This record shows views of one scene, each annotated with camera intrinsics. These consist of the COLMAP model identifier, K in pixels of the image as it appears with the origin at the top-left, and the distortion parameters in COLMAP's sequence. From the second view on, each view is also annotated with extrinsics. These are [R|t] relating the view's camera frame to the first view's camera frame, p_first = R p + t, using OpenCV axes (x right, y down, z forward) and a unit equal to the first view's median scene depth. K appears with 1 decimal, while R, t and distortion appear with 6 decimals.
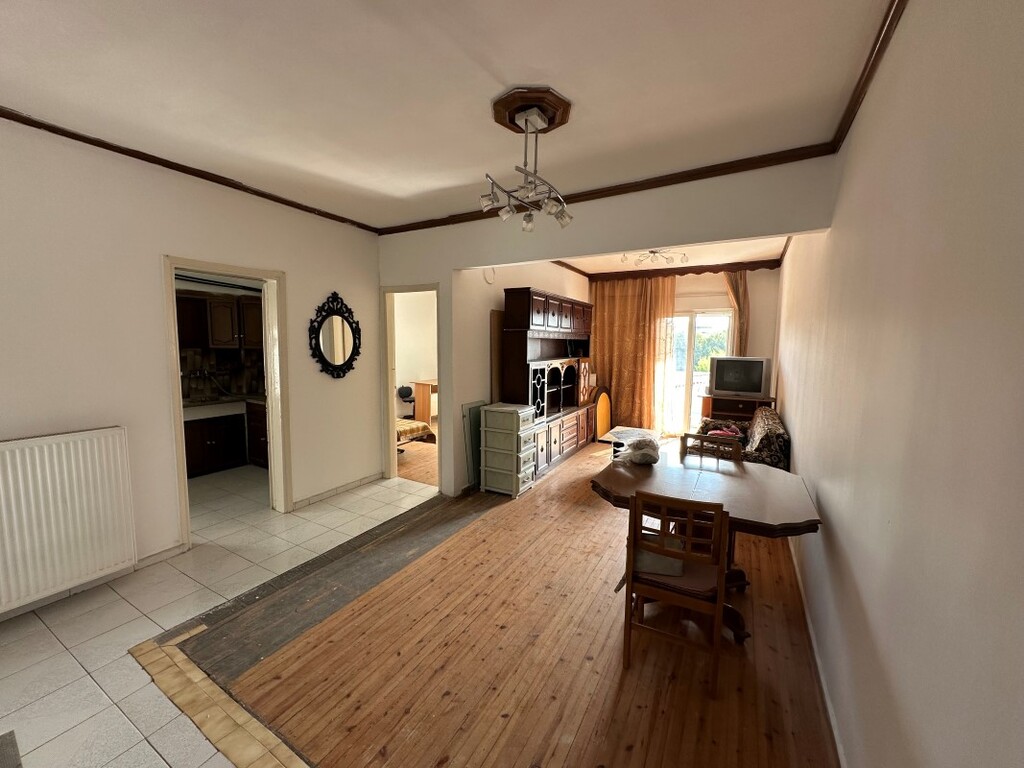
lens RADIAL K [[406.6, 0, 510.6], [0, 406.6, 381.9], [0, 0, 1]] dist [0.005543, -0.000090]
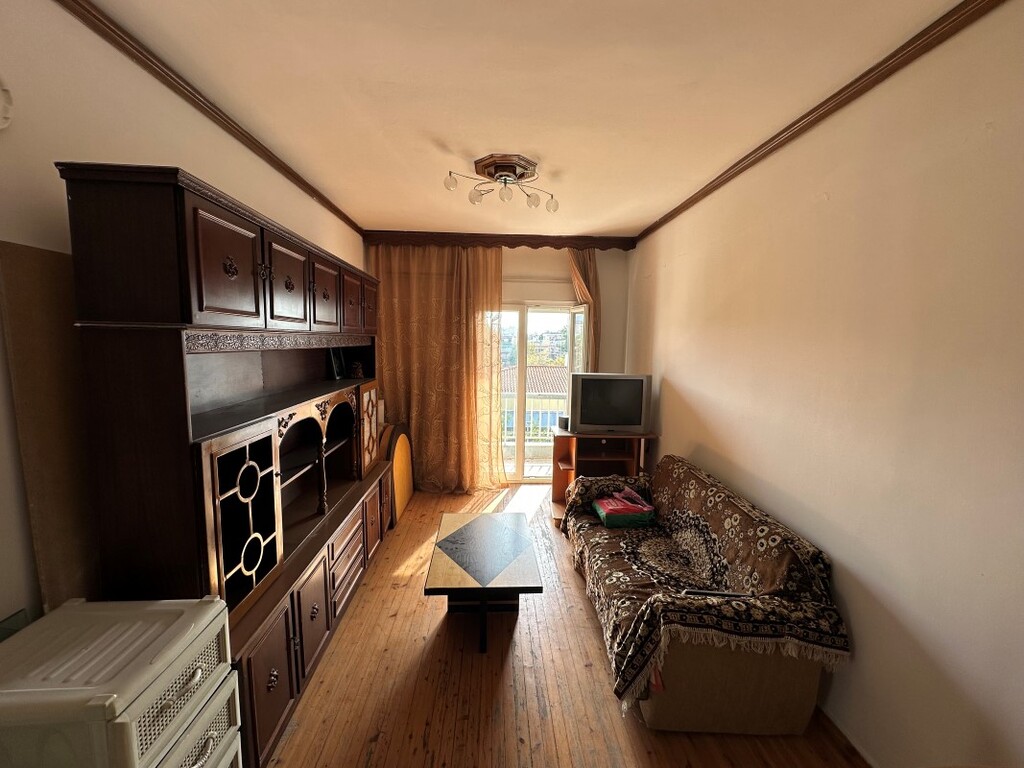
lens RADIAL K [[406.6, 0, 510.6], [0, 406.6, 381.9], [0, 0, 1]] dist [0.005543, -0.000090]
pose [[0.845451, -0.049889, 0.531718, 0.058206], [0.044085, 0.998749, 0.023613, -0.061253], [-0.532231, 0.003477, 0.846592, 0.454319]]
